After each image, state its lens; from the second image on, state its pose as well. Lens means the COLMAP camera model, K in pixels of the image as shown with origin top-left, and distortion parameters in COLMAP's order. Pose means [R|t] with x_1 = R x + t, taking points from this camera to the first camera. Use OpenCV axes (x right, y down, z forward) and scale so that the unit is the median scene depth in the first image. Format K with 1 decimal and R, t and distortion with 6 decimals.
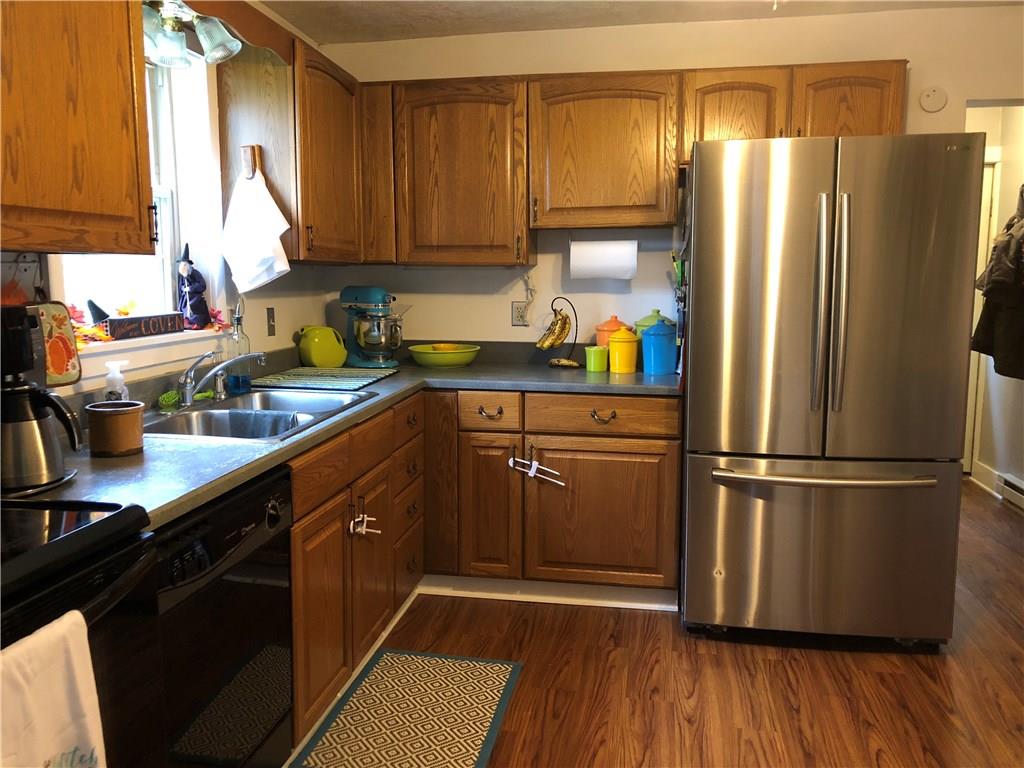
lens RADIAL K [[831.1, 0, 511.1], [0, 831.1, 375.4], [0, 0, 1]] dist [0.046663, -0.067539]
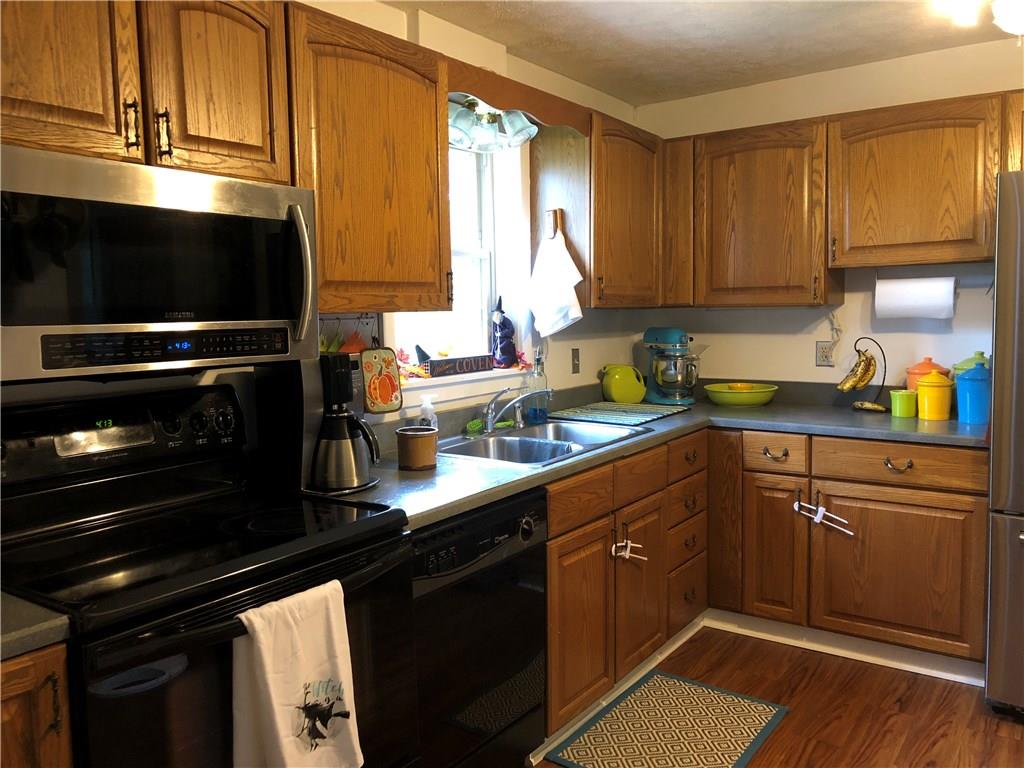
lens RADIAL K [[831.1, 0, 511.1], [0, 831.1, 375.4], [0, 0, 1]] dist [0.046663, -0.067539]
pose [[0.904074, 0.020376, -0.426891, 0.119434], [-0.035885, 0.998955, -0.028314, -0.010331], [0.425868, 0.040917, 0.903860, -0.051196]]
